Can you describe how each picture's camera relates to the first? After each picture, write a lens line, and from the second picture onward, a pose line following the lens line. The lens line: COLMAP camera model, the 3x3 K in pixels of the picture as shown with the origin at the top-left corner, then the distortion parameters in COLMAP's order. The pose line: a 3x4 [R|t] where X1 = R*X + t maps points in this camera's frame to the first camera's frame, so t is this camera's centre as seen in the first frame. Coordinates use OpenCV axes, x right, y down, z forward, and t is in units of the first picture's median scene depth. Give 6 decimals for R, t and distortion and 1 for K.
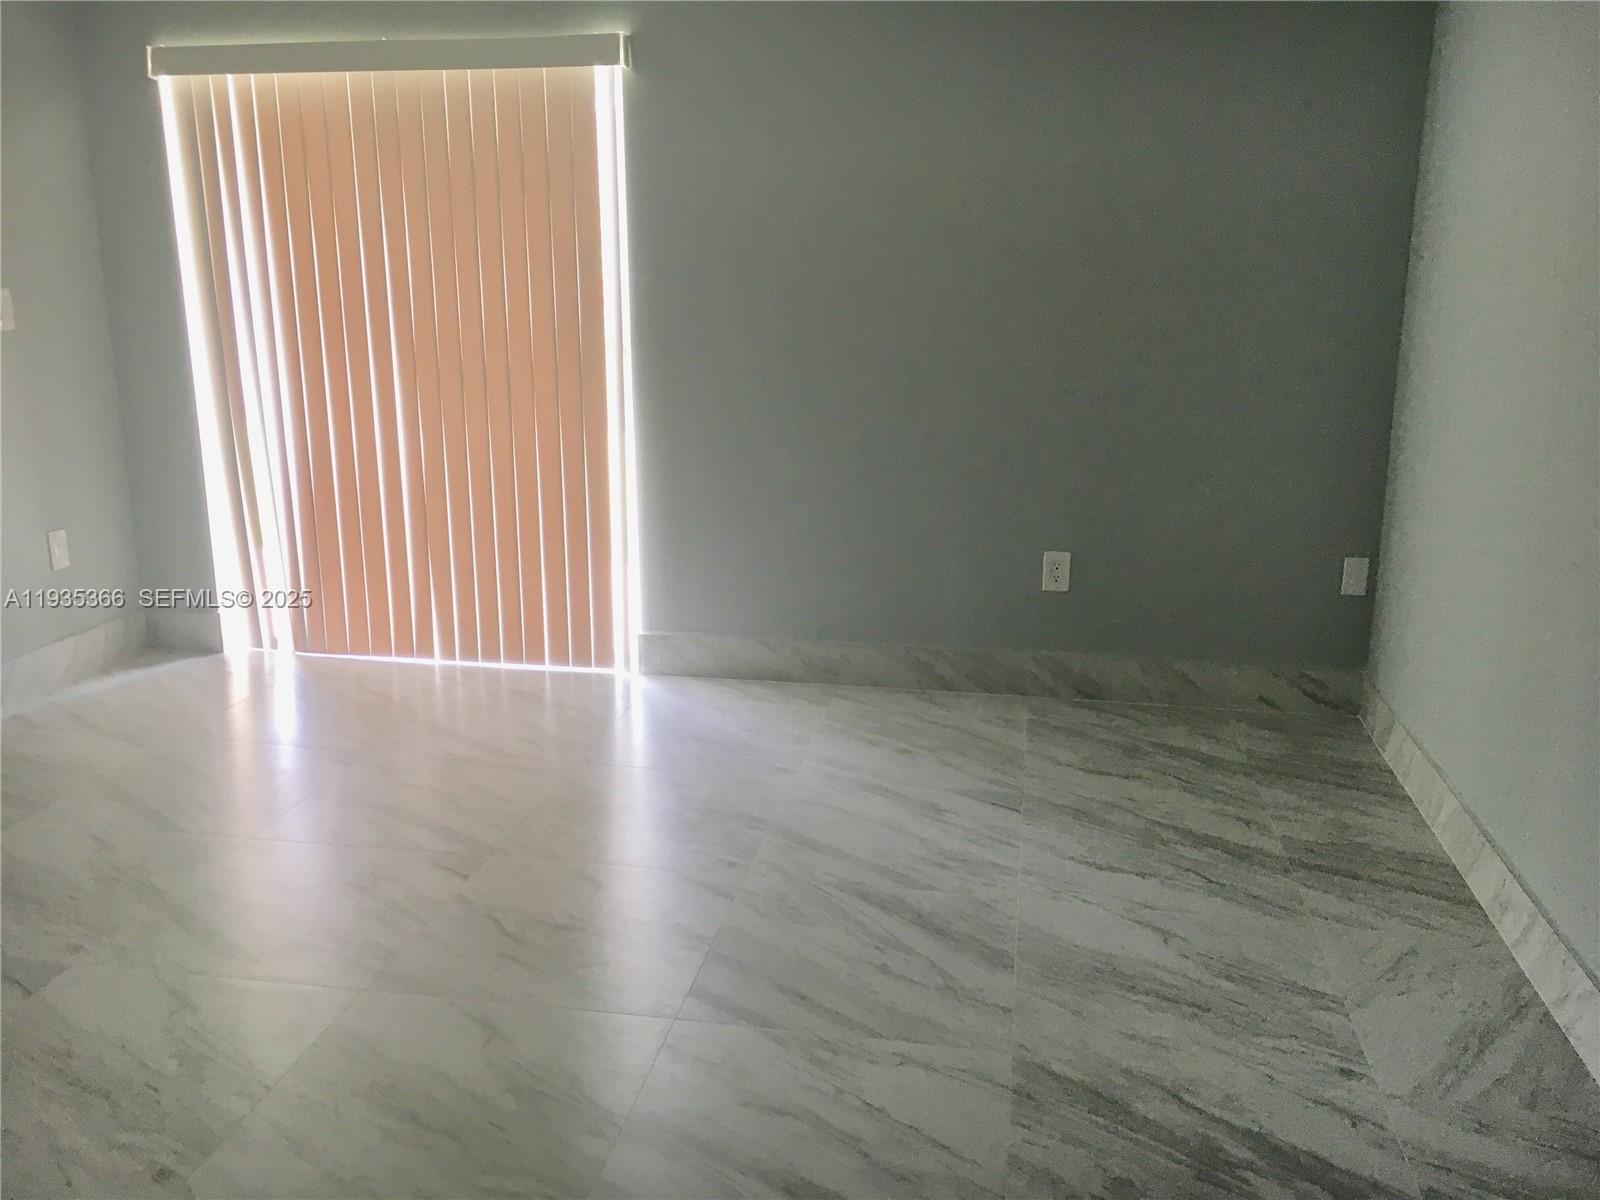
lens RADIAL K [[1355.4, 0, 803.7], [0, 1355.4, 611.2], [0, 0, 1]] dist [0.078253, -0.110793]
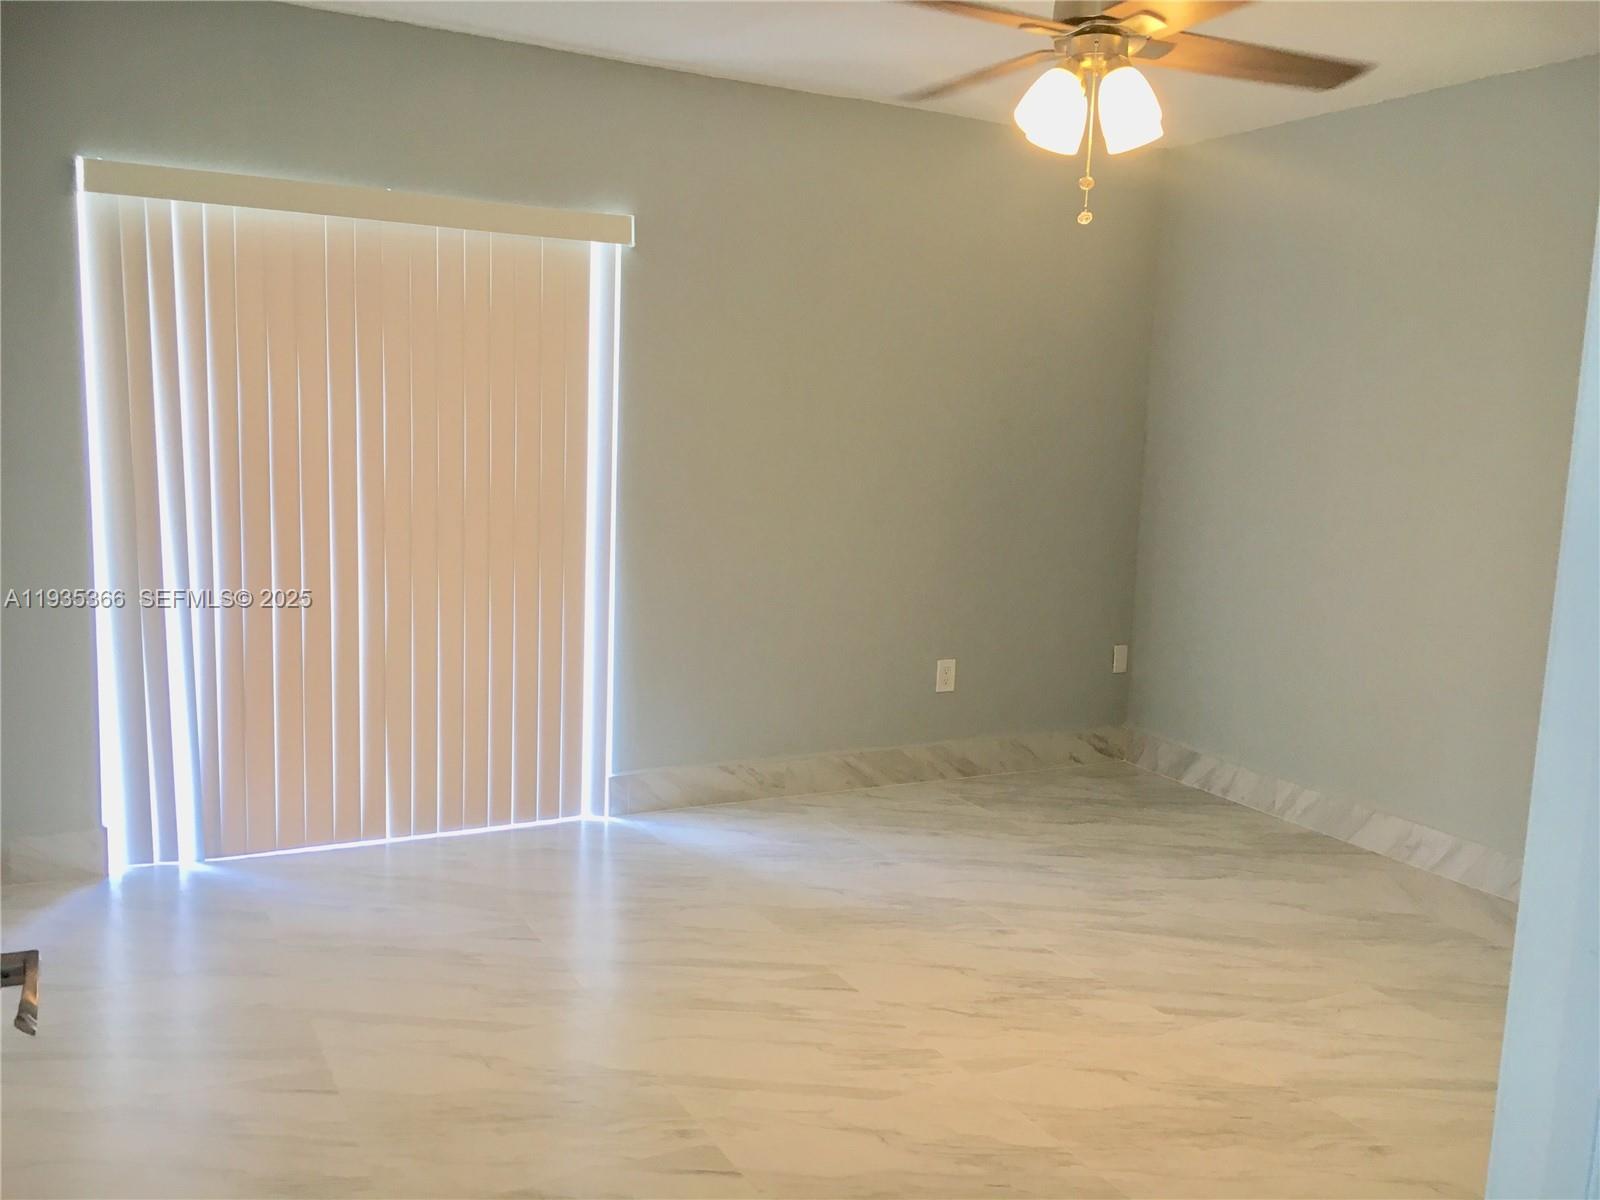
lens RADIAL K [[1355.4, 0, 803.7], [0, 1355.4, 611.2], [0, 0, 1]] dist [0.078253, -0.110793]
pose [[0.783263, -0.061152, 0.618675, -0.673013], [0.118552, 0.991581, -0.052079, -0.038320], [-0.610282, 0.114136, 0.783919, 0.099354]]
